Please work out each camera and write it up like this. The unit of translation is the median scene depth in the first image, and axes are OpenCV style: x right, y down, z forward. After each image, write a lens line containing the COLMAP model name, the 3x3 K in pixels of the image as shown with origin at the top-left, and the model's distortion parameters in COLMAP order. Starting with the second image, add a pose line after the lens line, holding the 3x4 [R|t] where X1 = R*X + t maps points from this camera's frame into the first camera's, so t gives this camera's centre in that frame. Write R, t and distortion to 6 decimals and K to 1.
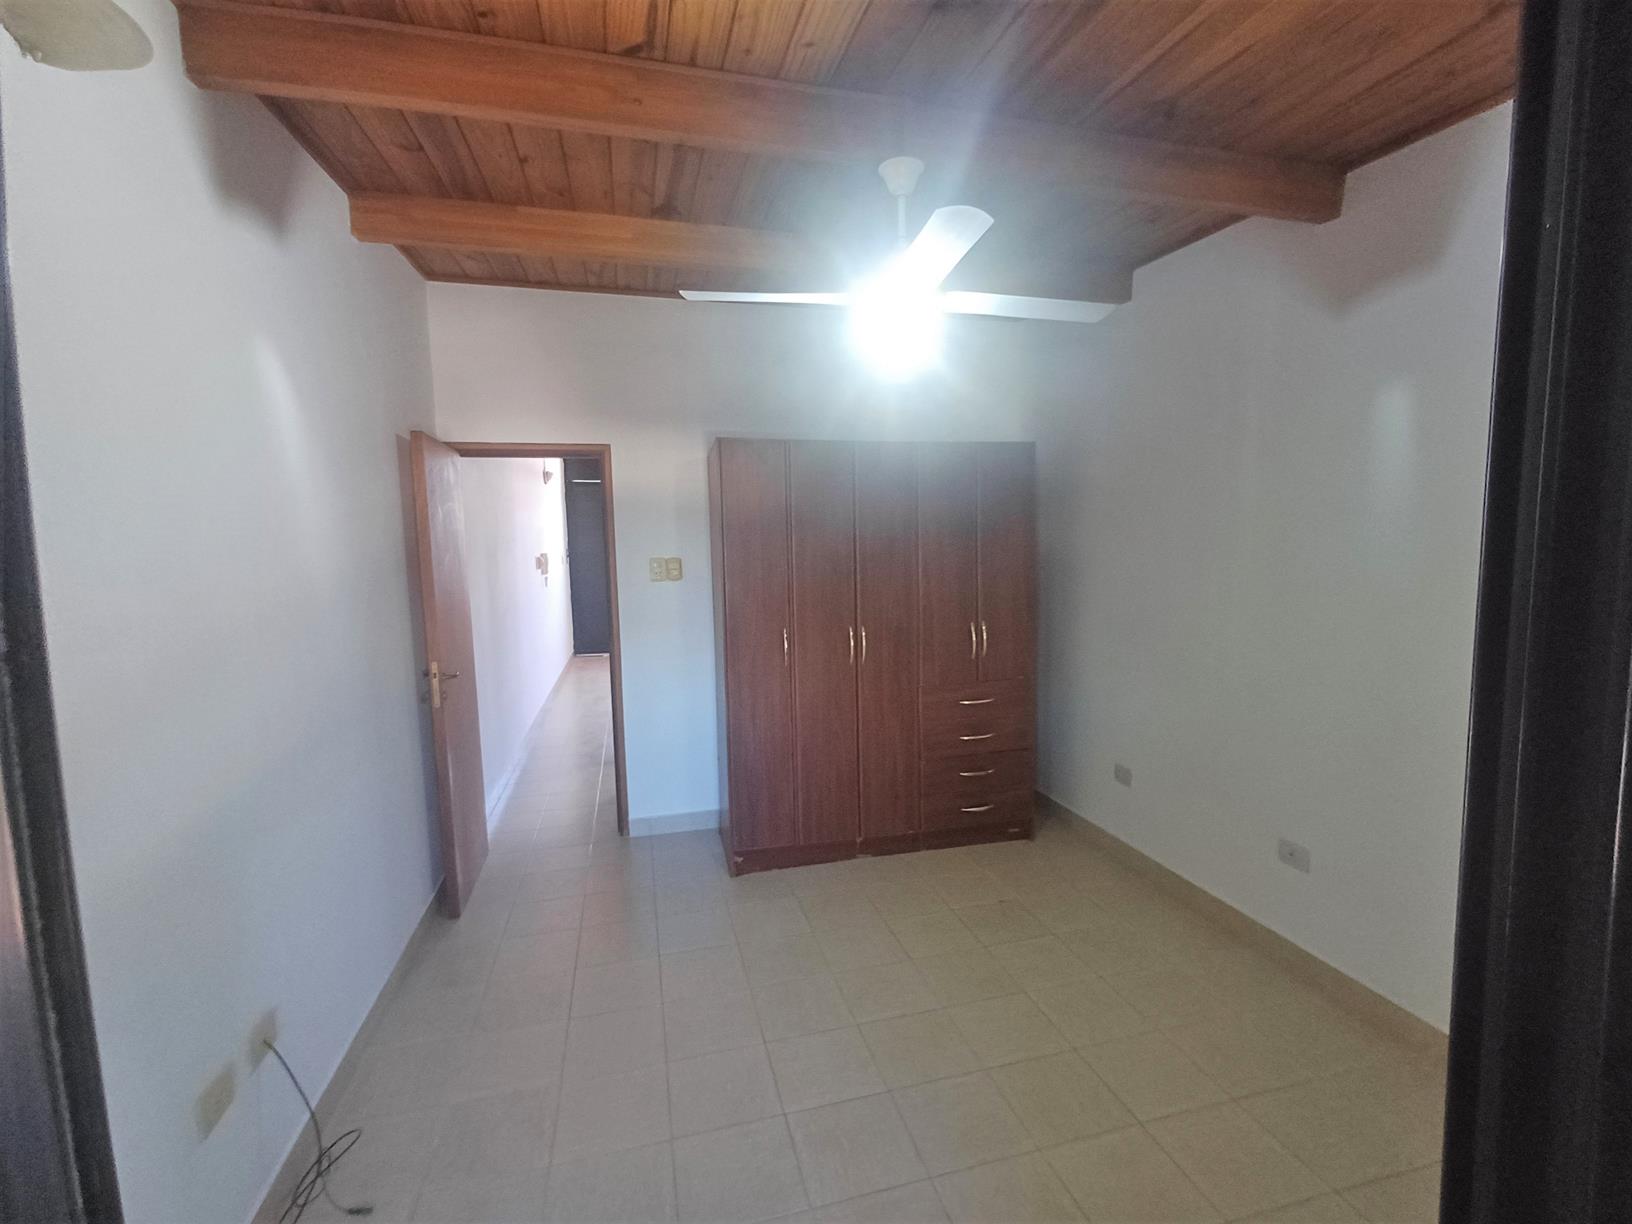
lens RADIAL K [[747.3, 0, 831.9], [0, 747.3, 620.5], [0, 0, 1]] dist [0.003279, 0.000198]
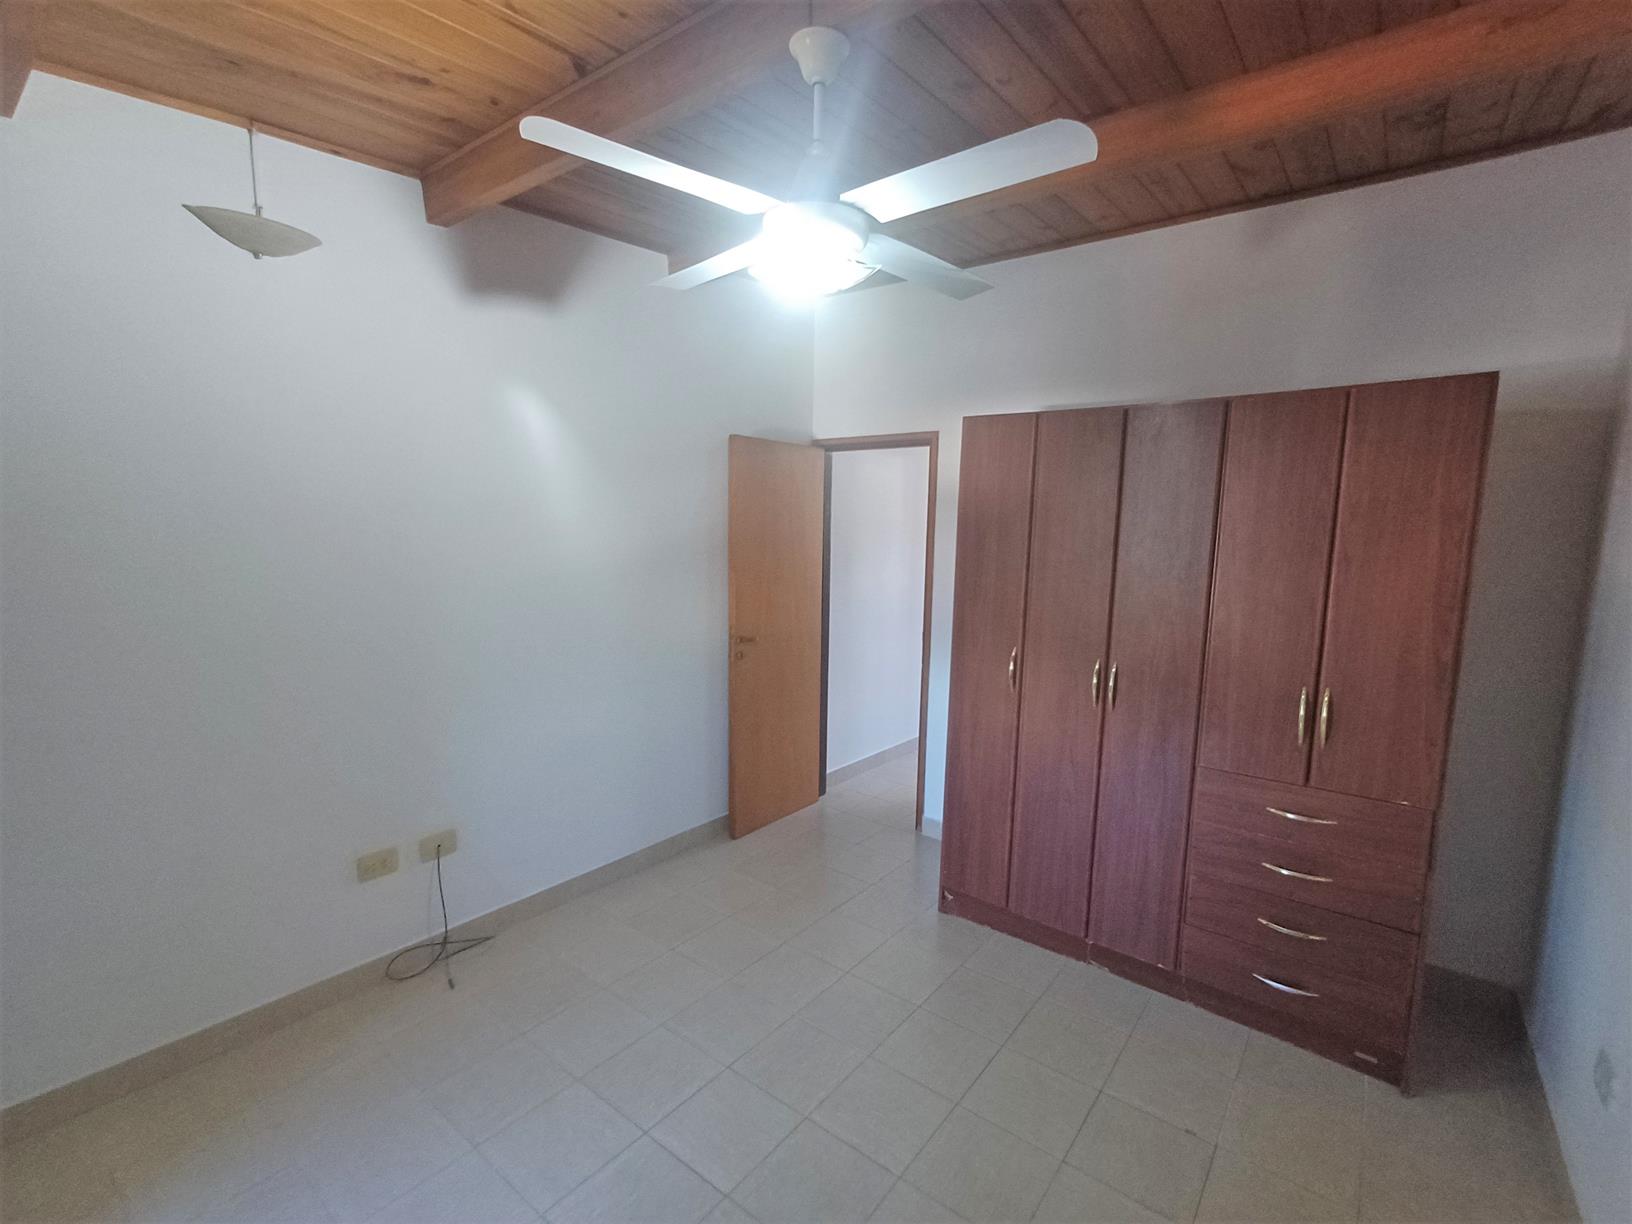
lens RADIAL K [[742.9, 0, 830.2], [0, 742.9, 616.0], [0, 0, 1]] dist [0.001262, 0.000408]
pose [[0.618546, 0.133257, -0.774367, 0.417539], [-0.126937, 0.989516, 0.068887, -0.048992], [0.775428, 0.055686, 0.628976, 0.315512]]
